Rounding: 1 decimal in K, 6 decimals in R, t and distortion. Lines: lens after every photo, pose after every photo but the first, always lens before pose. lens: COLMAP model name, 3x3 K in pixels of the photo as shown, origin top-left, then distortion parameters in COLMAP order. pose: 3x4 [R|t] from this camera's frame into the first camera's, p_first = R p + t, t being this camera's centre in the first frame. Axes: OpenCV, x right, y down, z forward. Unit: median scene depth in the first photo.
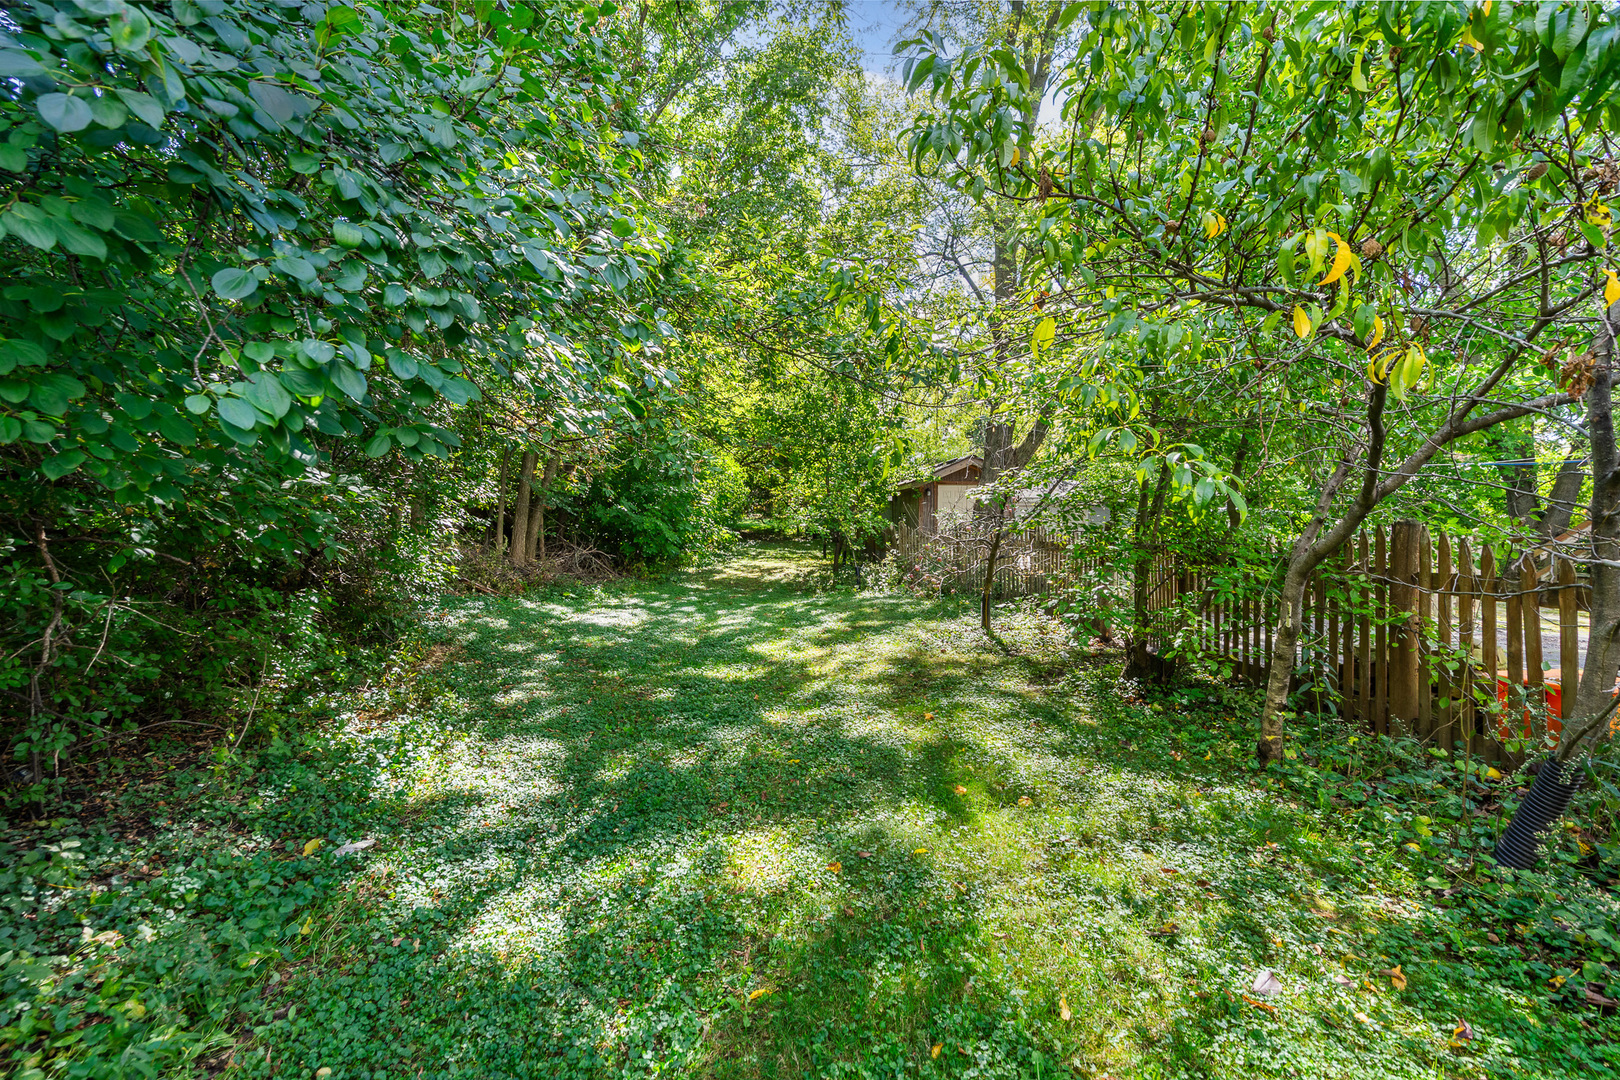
lens RADIAL K [[759.9, 0, 822.1], [0, 759.9, 532.5], [0, 0, 1]] dist [-0.002743, 0.000967]
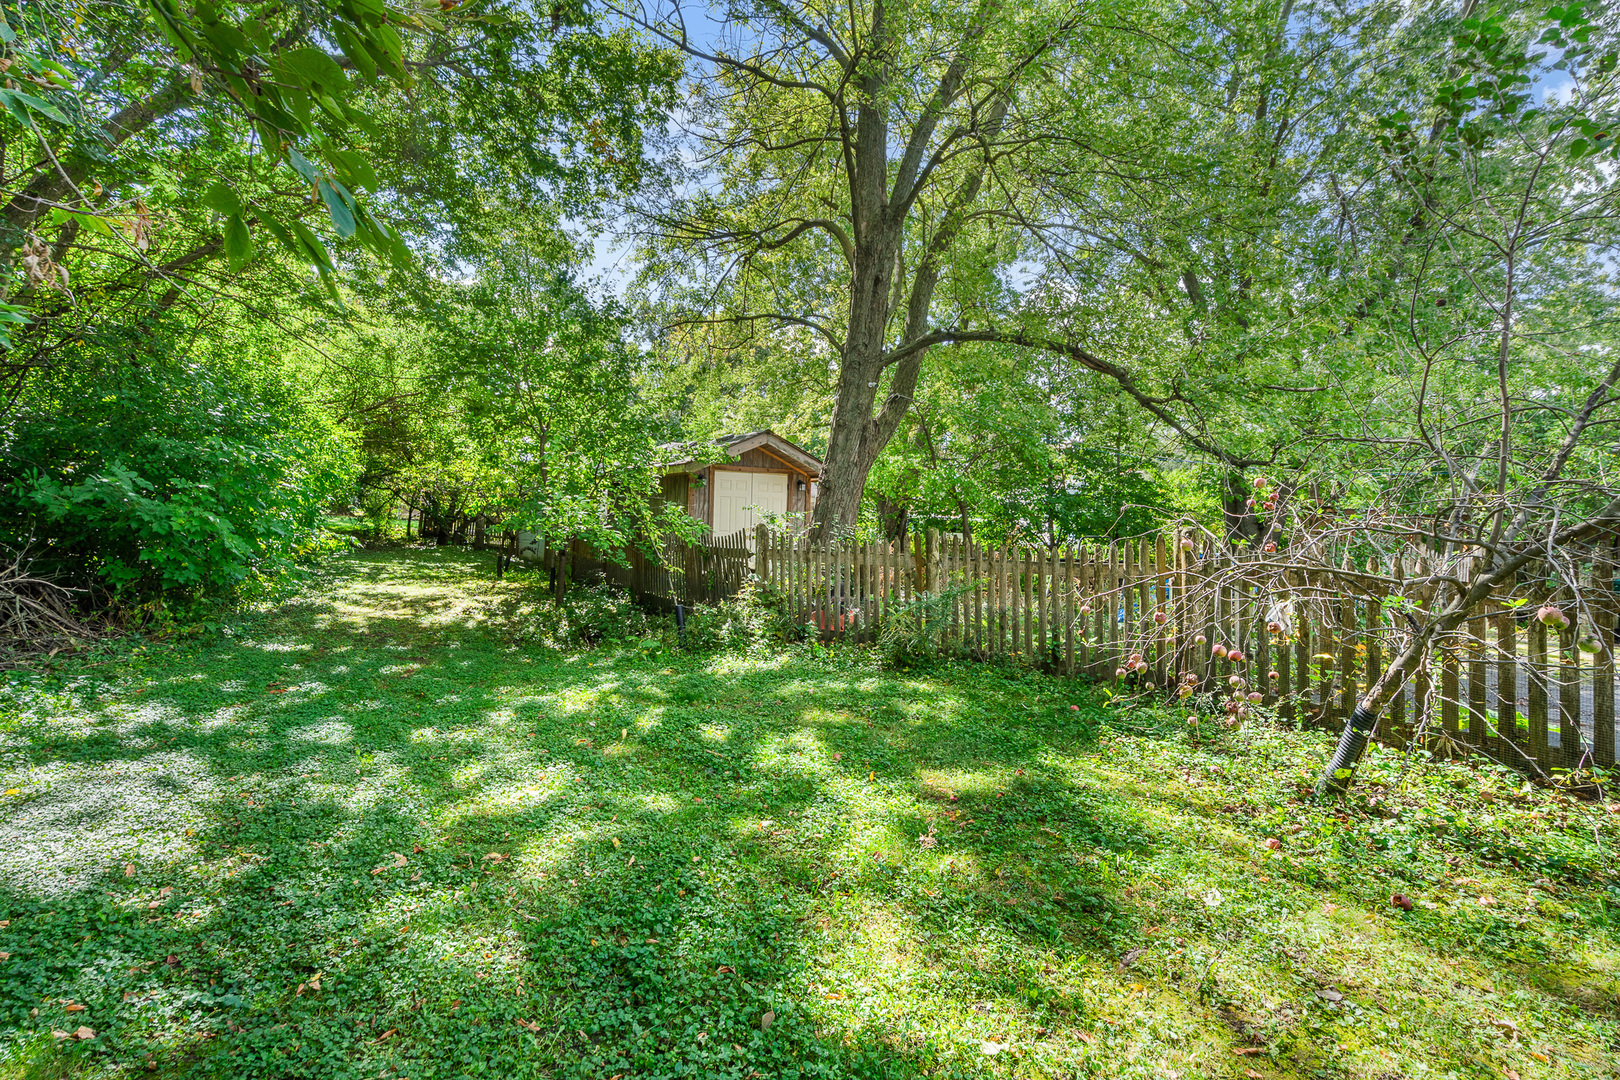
lens RADIAL K [[787.7, 0, 803.7], [0, 787.7, 492.7], [0, 0, 1]] dist [-0.004307, -0.000784]
pose [[0.881770, 0.028468, 0.470821, -0.103001], [-0.003823, 0.998576, -0.053218, -0.004018], [-0.471665, 0.045126, 0.880622, 0.342561]]
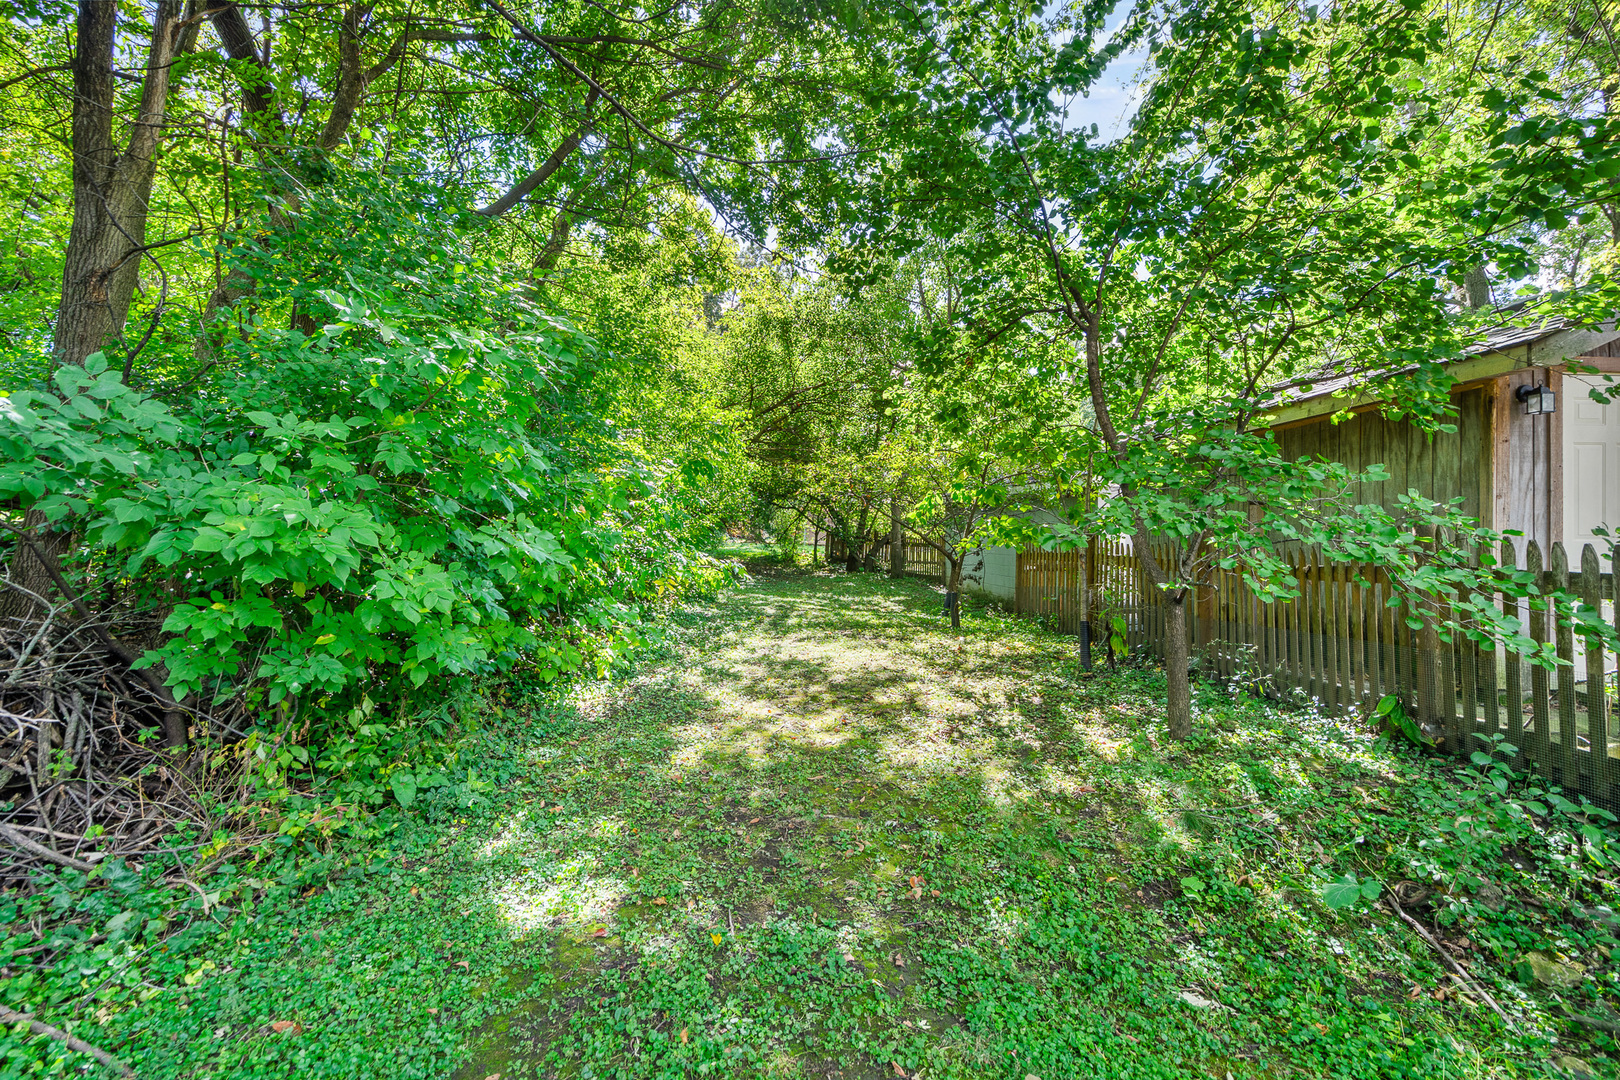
lens RADIAL K [[759.9, 0, 822.1], [0, 759.9, 532.5], [0, 0, 1]] dist [-0.002743, 0.000967]
pose [[0.998892, -0.013952, 0.044949, -0.103607], [0.015544, 0.999257, -0.035262, -0.002977], [-0.044424, 0.035922, 0.998367, 0.740172]]
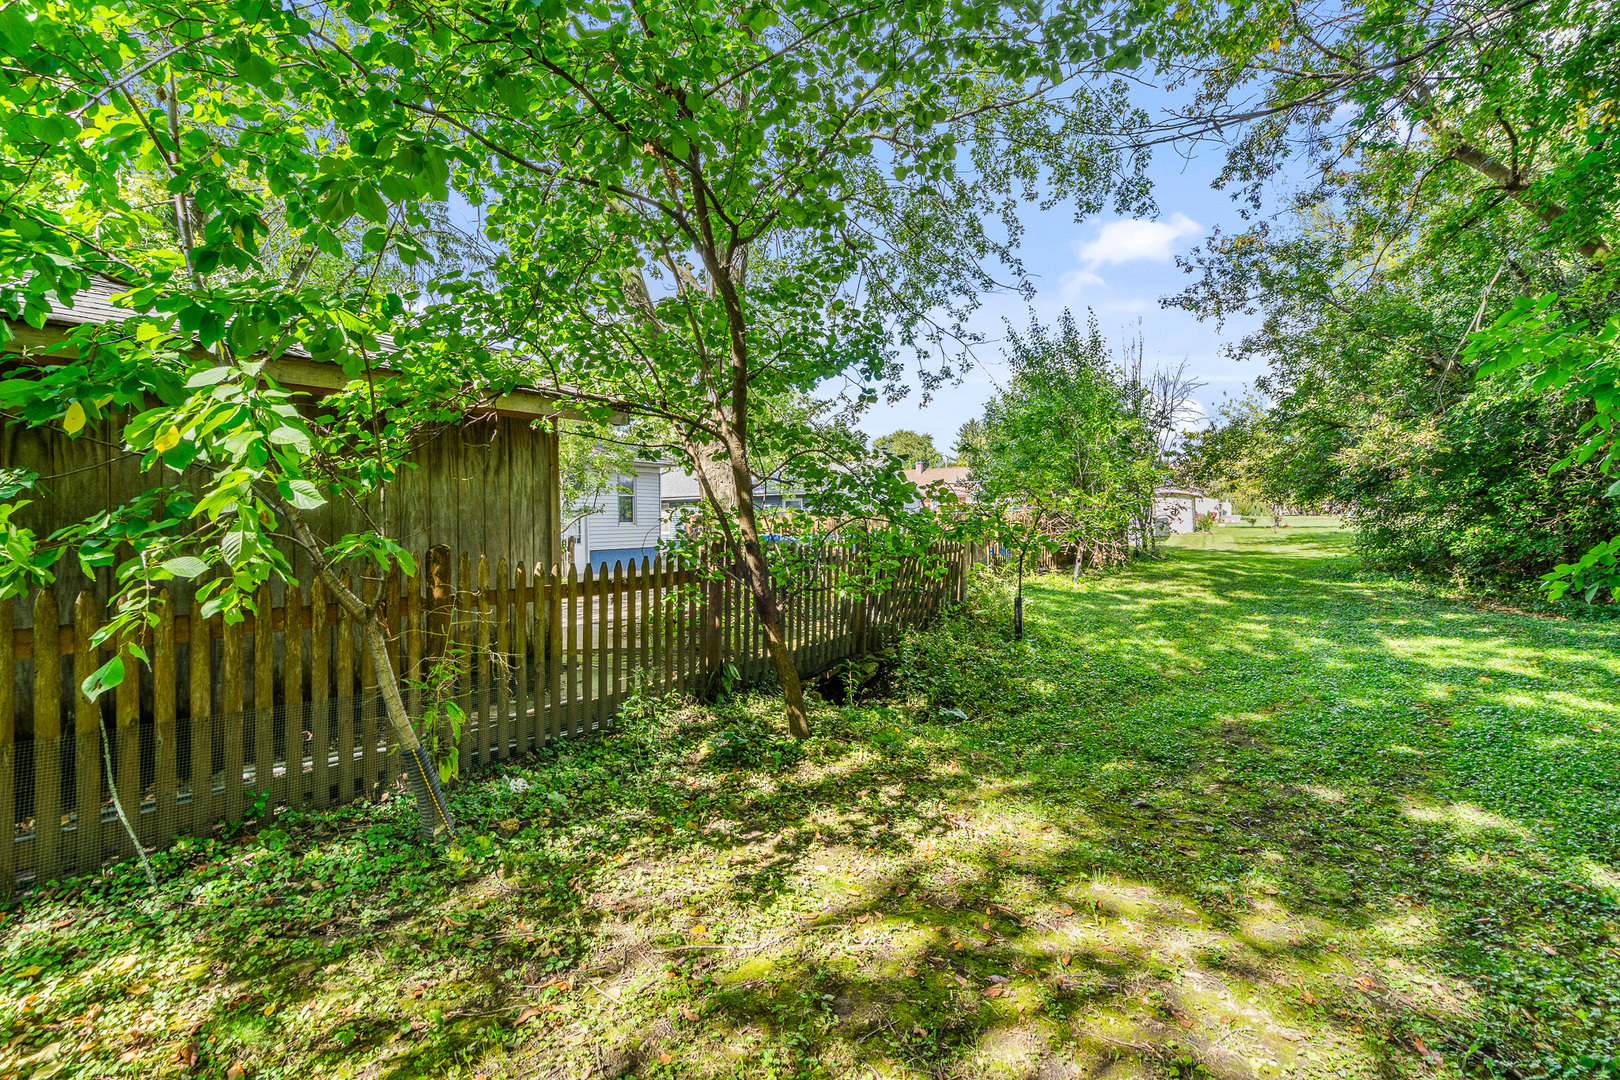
lens RADIAL K [[759.9, 0, 822.1], [0, 759.9, 532.5], [0, 0, 1]] dist [-0.002743, 0.000967]
pose [[-0.831143, -0.008152, 0.556000, -0.126855], [0.001061, 0.999867, 0.016246, -0.019888], [-0.556058, 0.014093, -0.831024, 1.160696]]
